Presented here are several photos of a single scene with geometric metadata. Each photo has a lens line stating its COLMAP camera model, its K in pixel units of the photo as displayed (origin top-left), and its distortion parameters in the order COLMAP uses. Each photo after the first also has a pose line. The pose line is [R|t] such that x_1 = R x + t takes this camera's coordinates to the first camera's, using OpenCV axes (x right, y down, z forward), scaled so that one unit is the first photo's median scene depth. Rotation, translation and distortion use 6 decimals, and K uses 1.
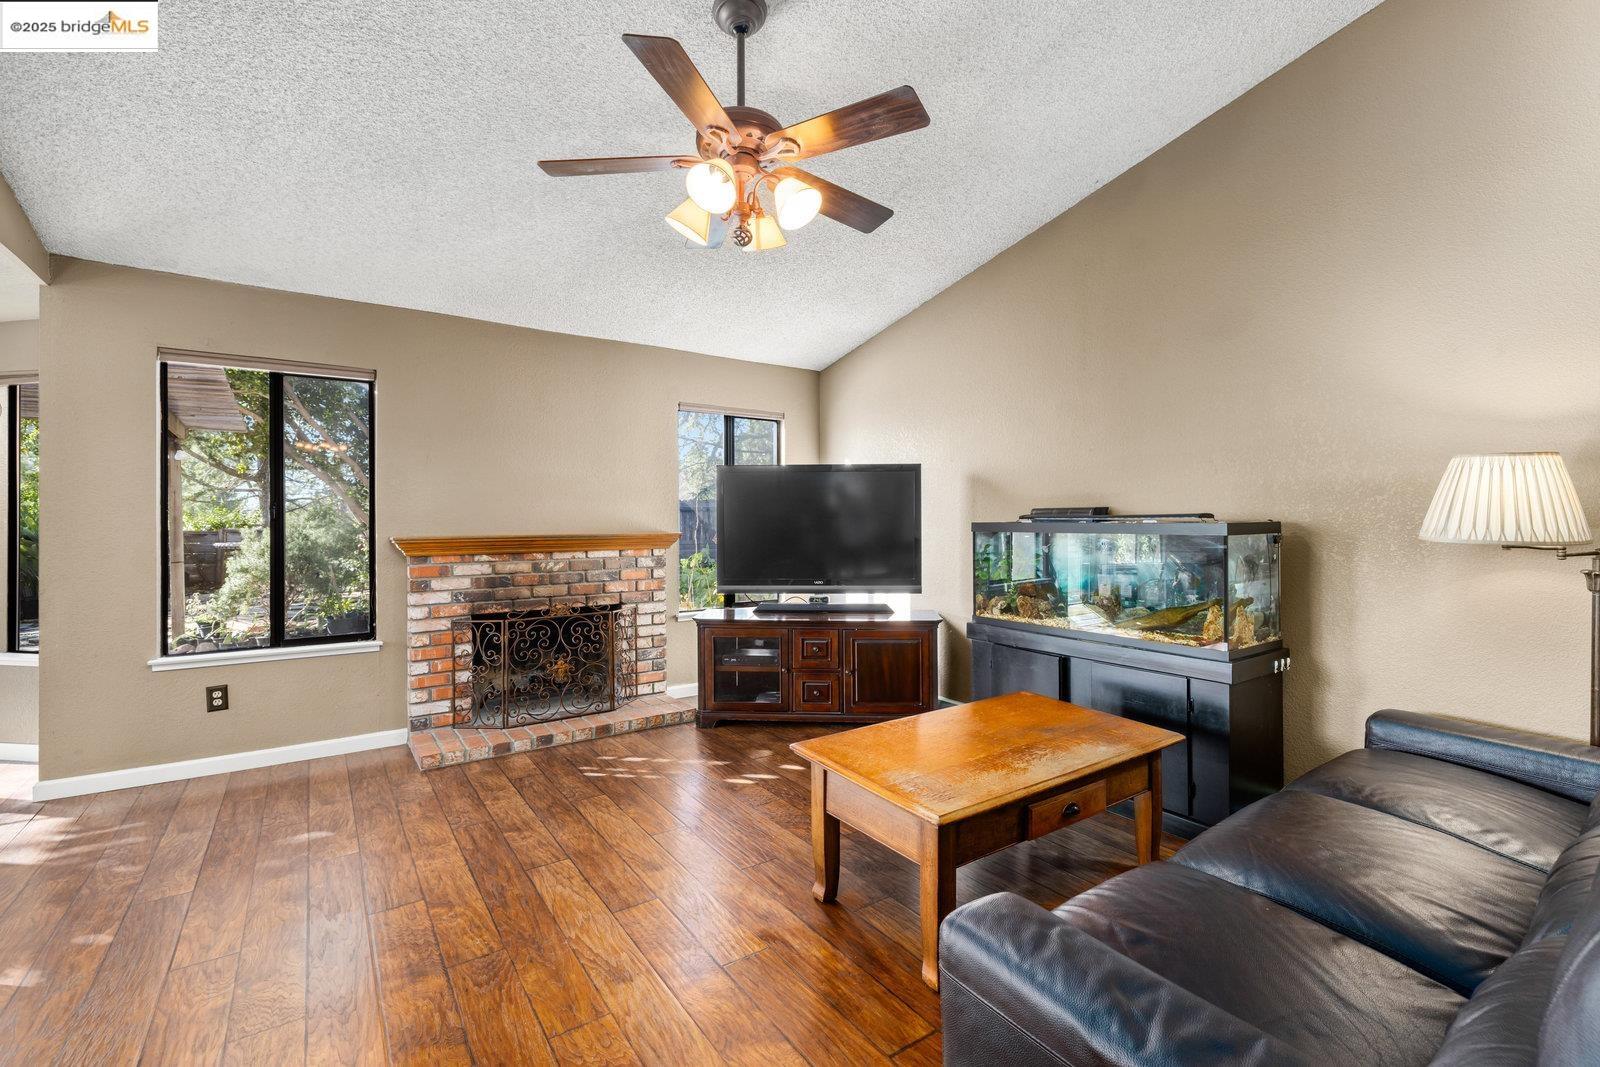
lens RADIAL K [[688.1, 0, 796.4], [0, 688.1, 527.9], [0, 0, 1]] dist [0.003570, 0.000591]
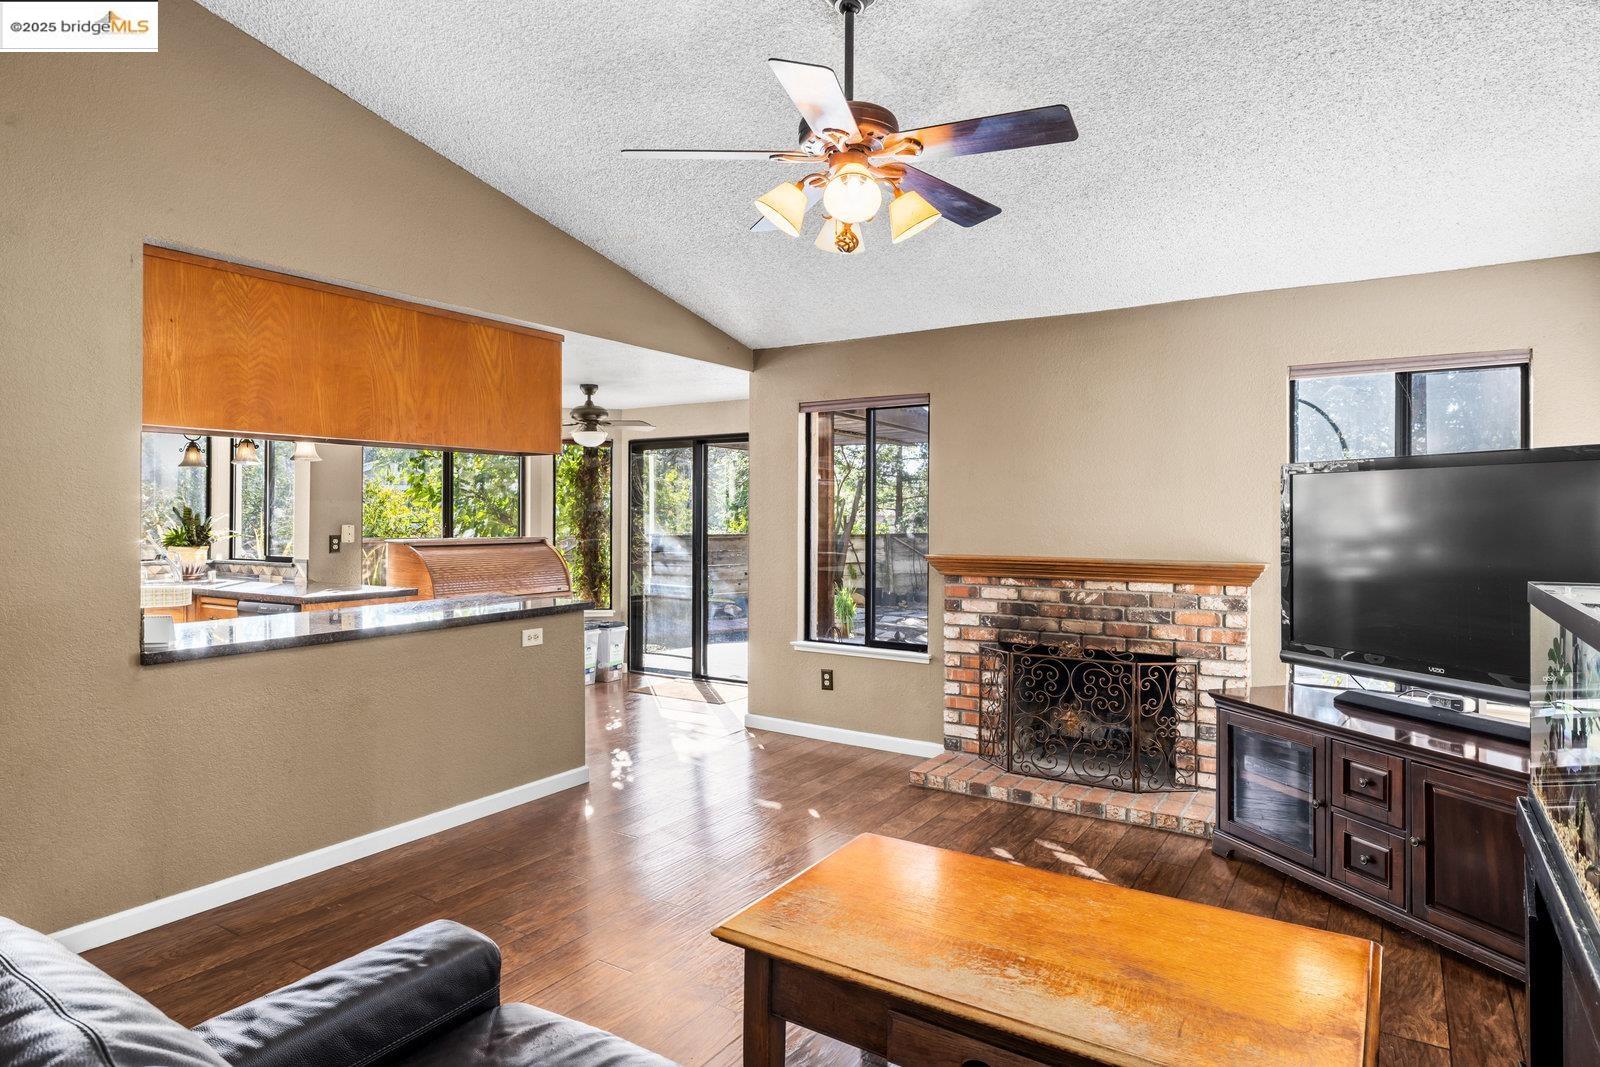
lens RADIAL K [[916.6, 0, 798.3], [0, 916.6, 520.5], [0, 0, 1]] dist [-0.001712, -0.000088]
pose [[0.377658, 0.011475, -0.925874, 0.571500], [-0.010391, 0.999913, 0.008154, -0.044857], [0.925887, 0.006542, 0.377744, 0.283715]]
